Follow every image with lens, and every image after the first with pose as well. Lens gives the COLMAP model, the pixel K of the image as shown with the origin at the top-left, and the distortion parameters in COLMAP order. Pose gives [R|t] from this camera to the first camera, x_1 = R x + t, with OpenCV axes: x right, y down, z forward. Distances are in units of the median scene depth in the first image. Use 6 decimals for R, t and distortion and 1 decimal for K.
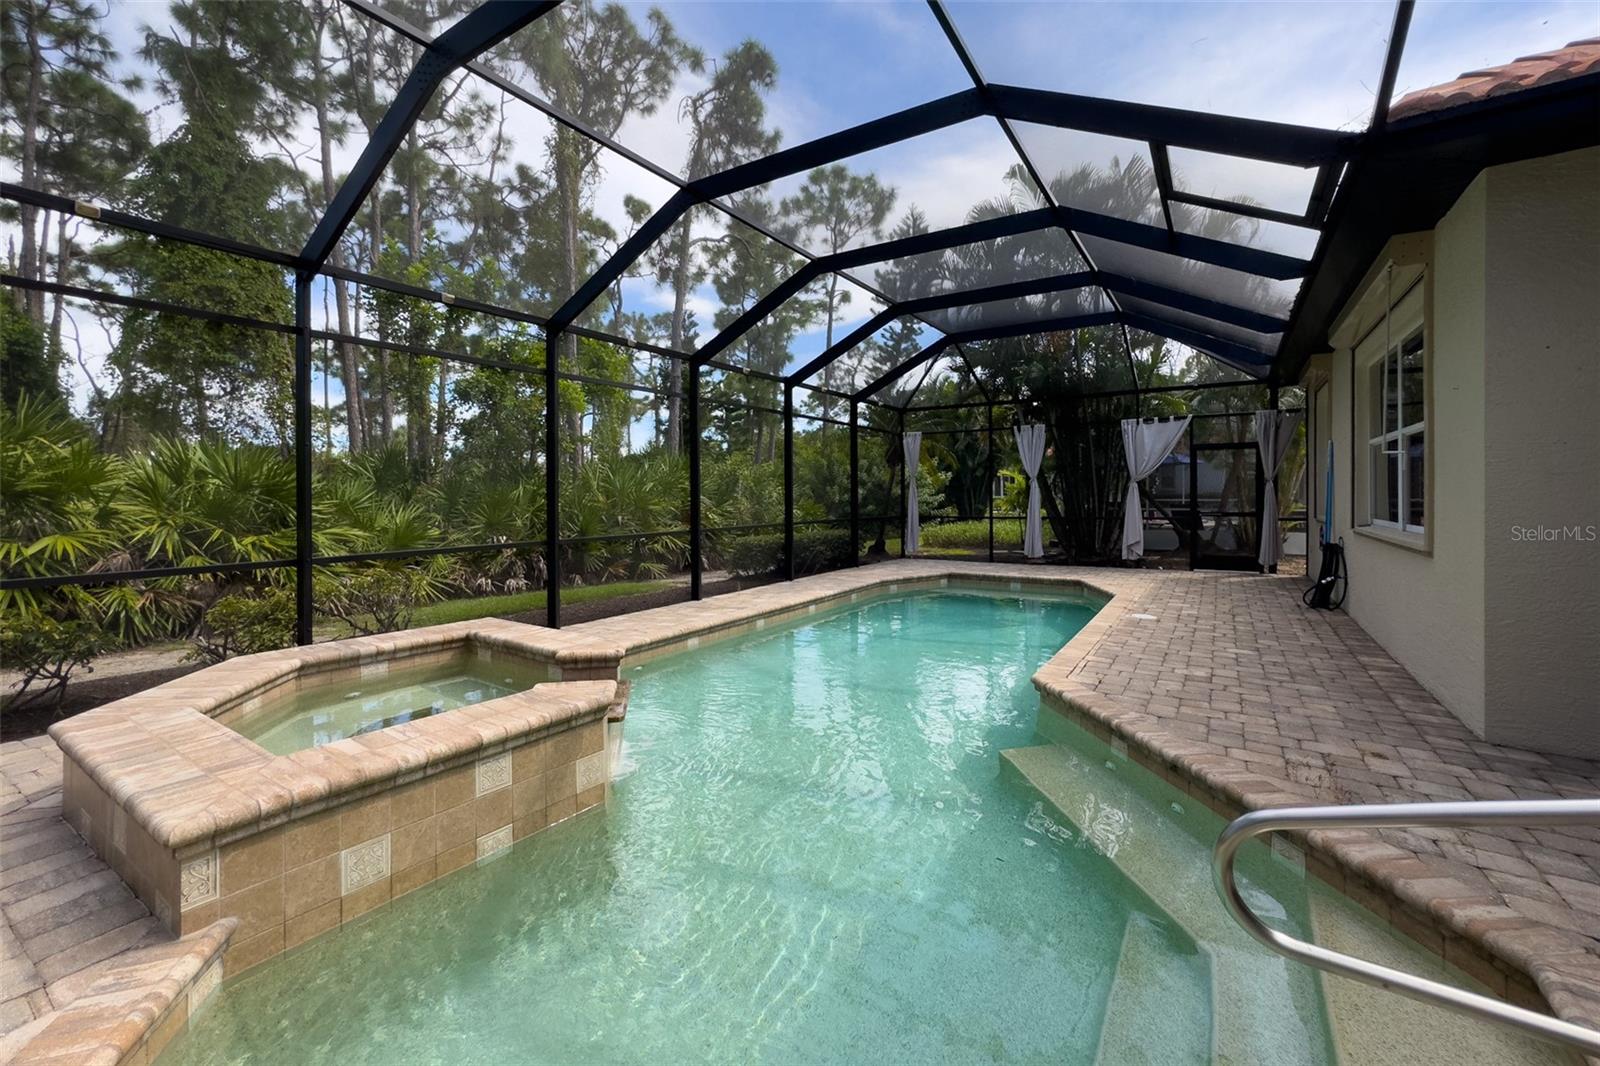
lens RADIAL K [[671.5, 0, 798.8], [0, 671.5, 499.8], [0, 0, 1]] dist [-0.039515, 0.017921]
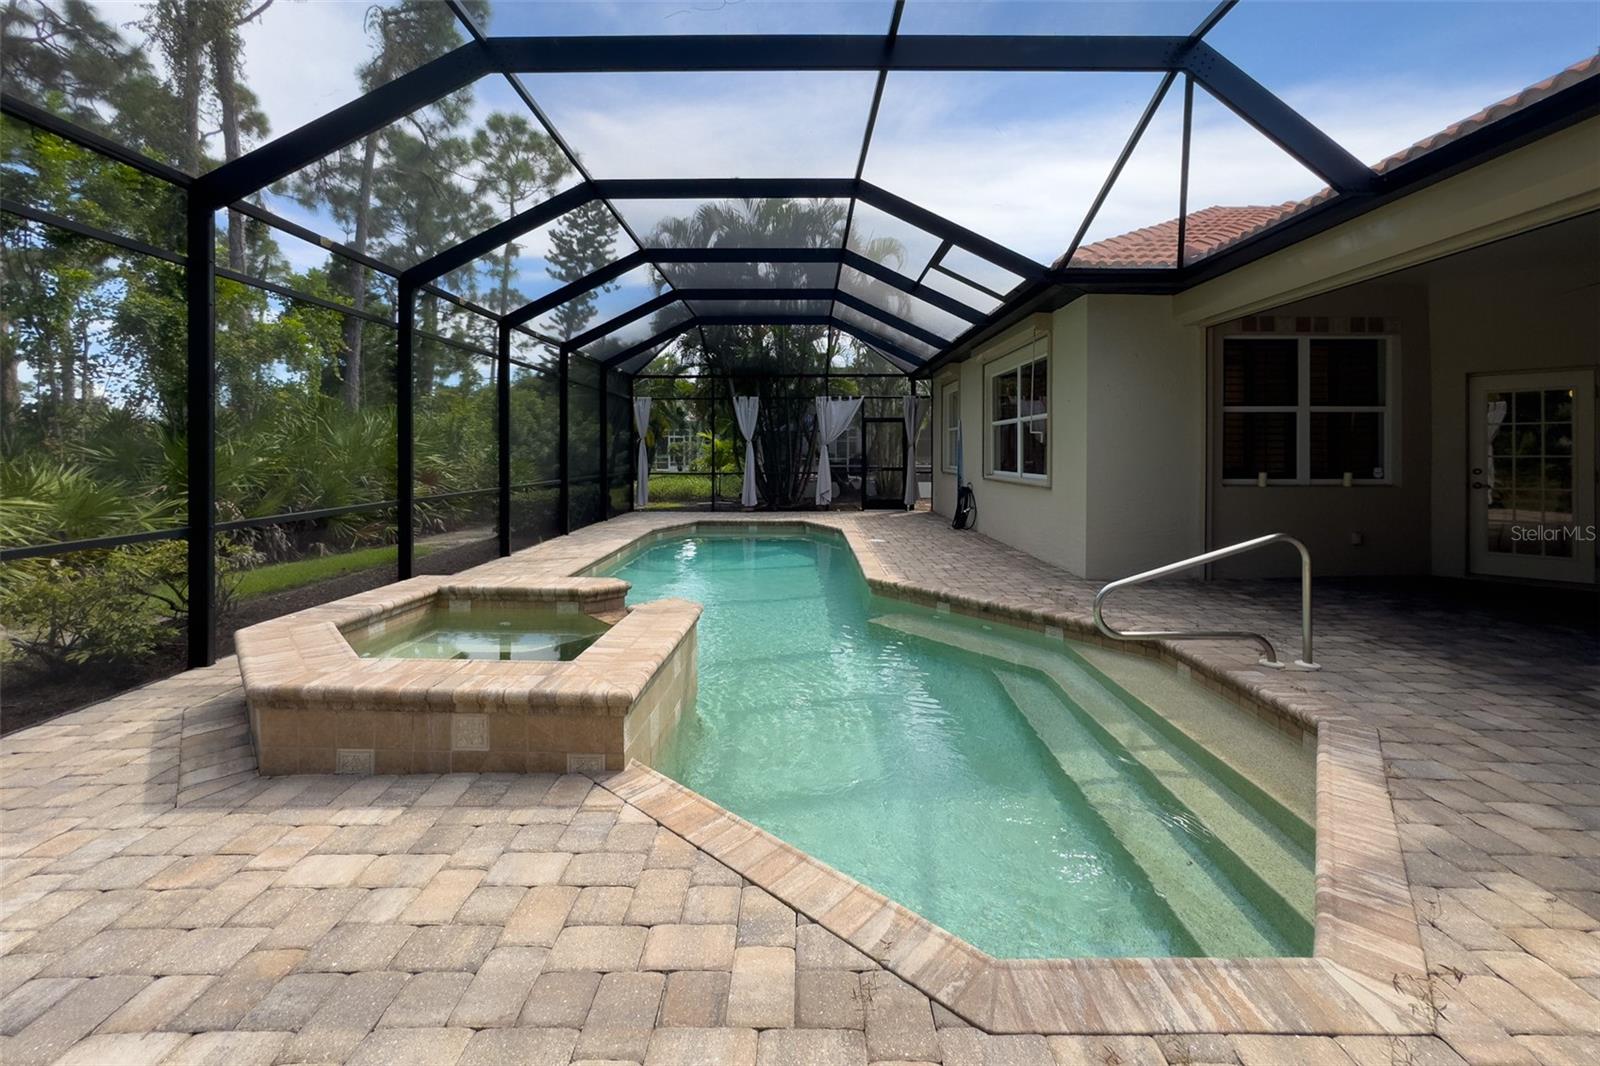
lens RADIAL K [[655.9, 0, 802.6], [0, 655.9, 463.4], [0, 0, 1]] dist [-0.036316, 0.016906]
pose [[0.842730, -0.004182, 0.538320, -0.241782], [-0.000060, 0.999969, 0.007862, -0.000447], [-0.538336, -0.006658, 0.842704, -0.065585]]
